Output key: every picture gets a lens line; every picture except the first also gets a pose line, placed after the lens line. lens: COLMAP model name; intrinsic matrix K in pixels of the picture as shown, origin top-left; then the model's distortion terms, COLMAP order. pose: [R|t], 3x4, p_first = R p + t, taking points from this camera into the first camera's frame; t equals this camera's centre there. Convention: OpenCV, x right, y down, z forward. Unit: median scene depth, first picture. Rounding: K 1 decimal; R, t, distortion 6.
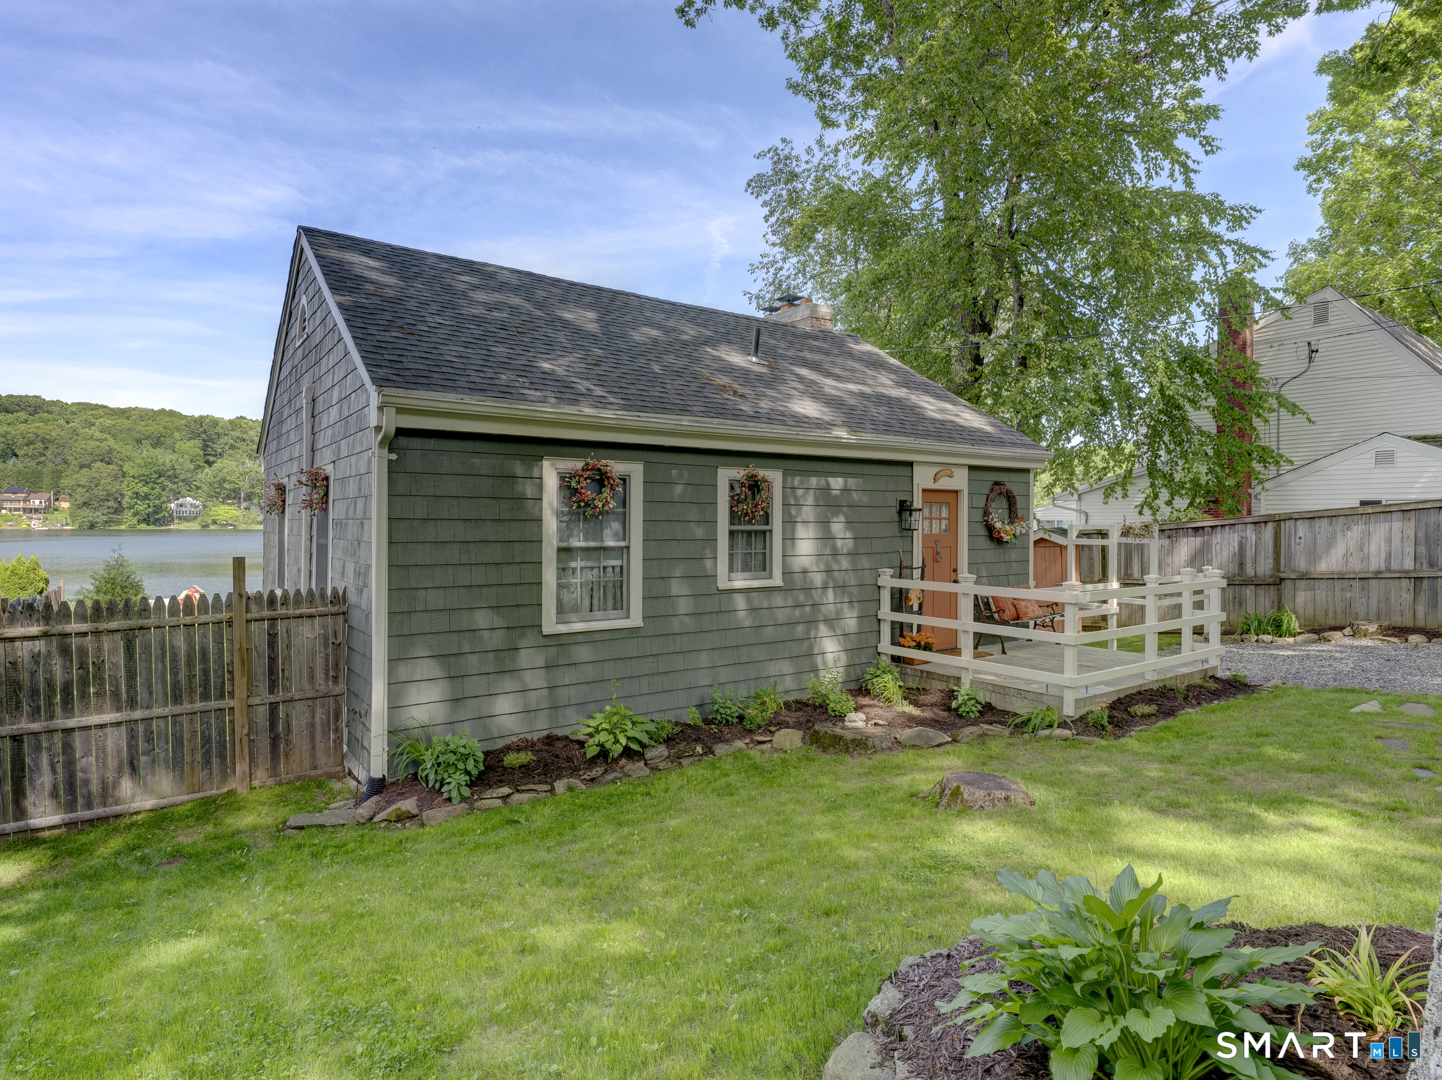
lens RADIAL K [[770.0, 0, 705.6], [0, 770.0, 534.3], [0, 0, 1]] dist [0.003442, 0.000557]
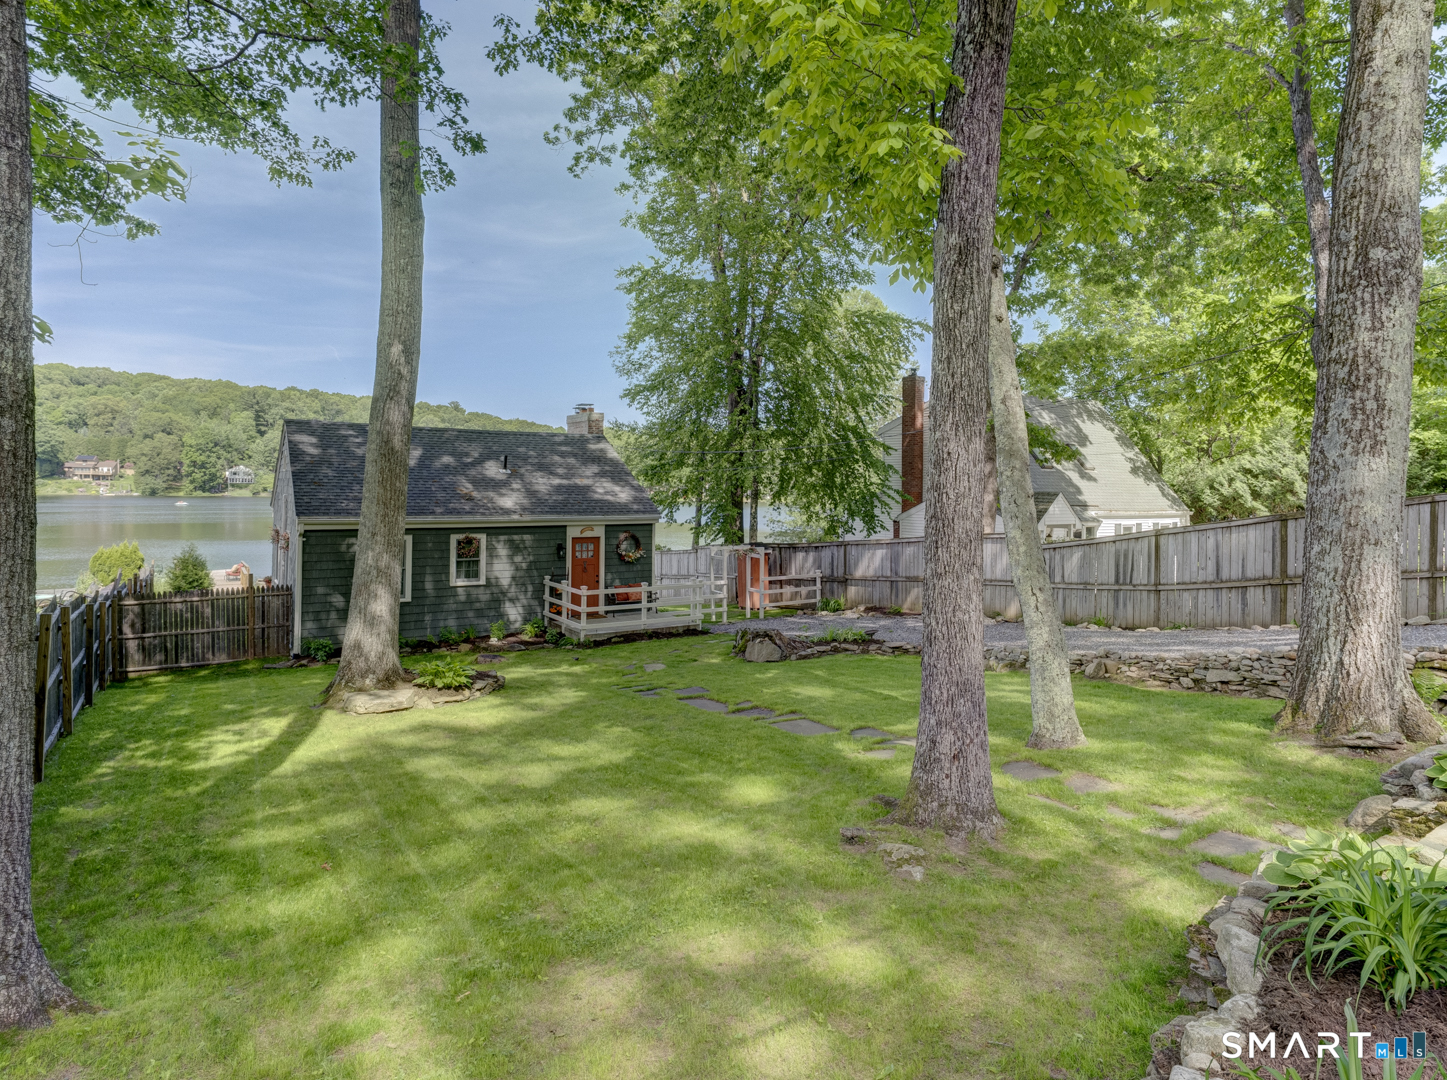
lens RADIAL K [[770.5, 0, 716.1], [0, 770.5, 499.2], [0, 0, 1]] dist [-0.013630, -0.002646]
pose [[0.999306, 0.011494, -0.035445, 0.872306], [-0.011755, 0.999905, -0.007185, -0.179831], [0.035359, 0.007597, 0.999346, -1.270955]]
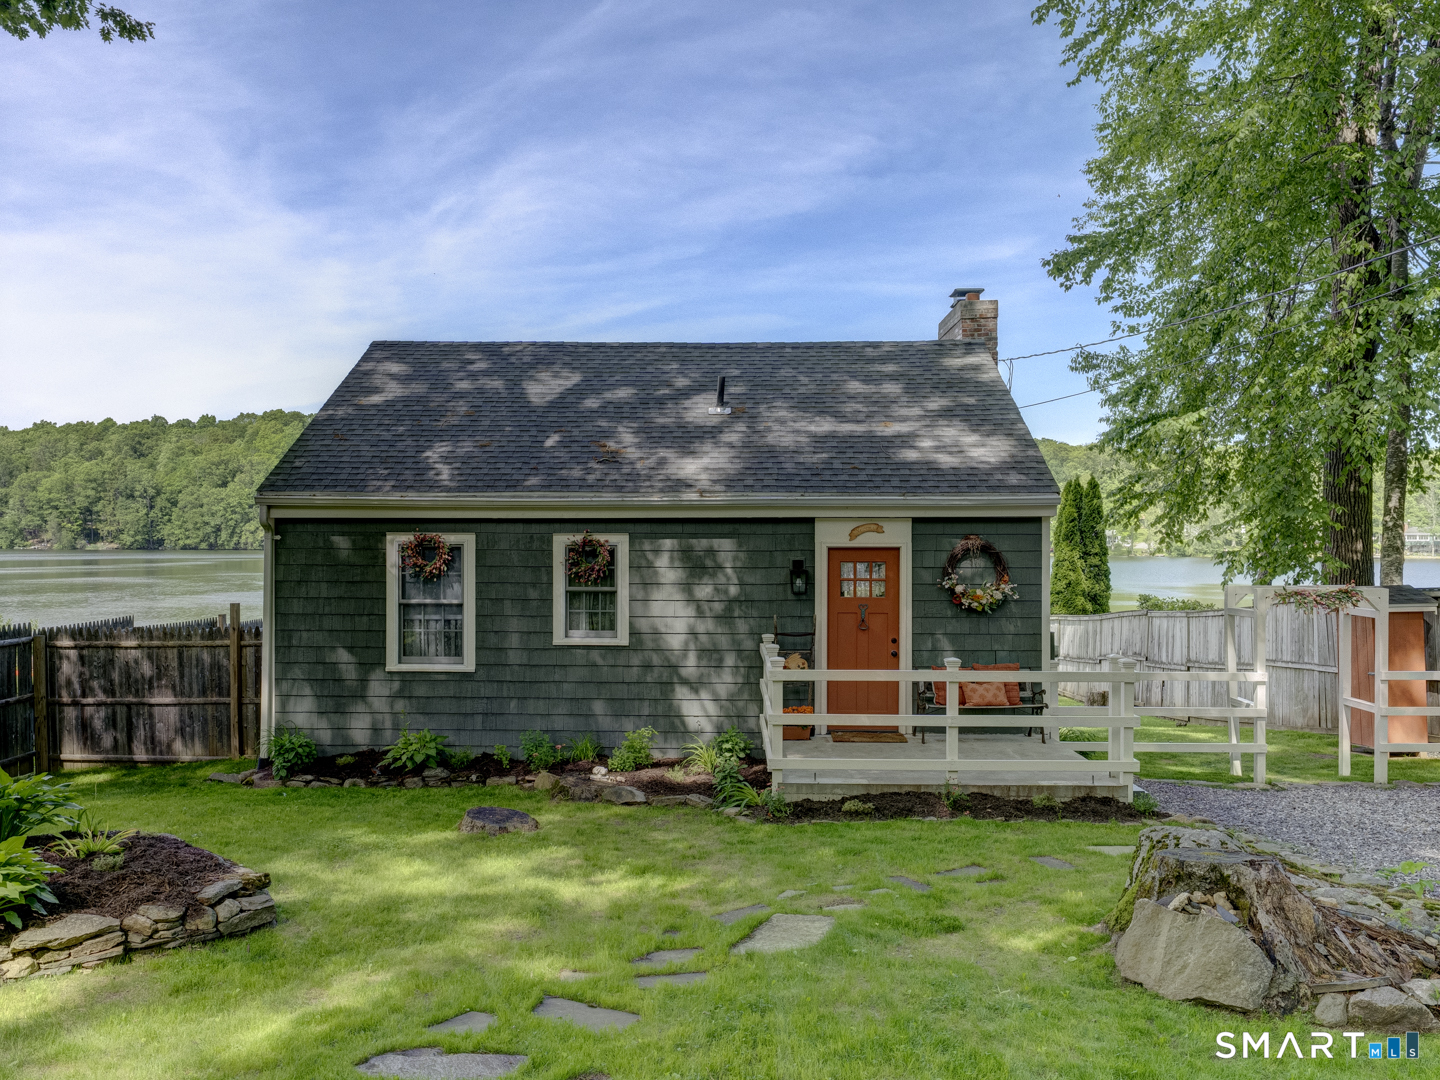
lens RADIAL K [[1060.9, 0, 725.4], [0, 1060.9, 559.7], [0, 0, 1]] dist [-0.006916, 0.000324]
pose [[0.810331, 0.010261, -0.585882, 1.057581], [-0.010694, 0.999939, 0.002722, -0.054531], [0.585875, 0.004059, 0.810391, -0.084079]]
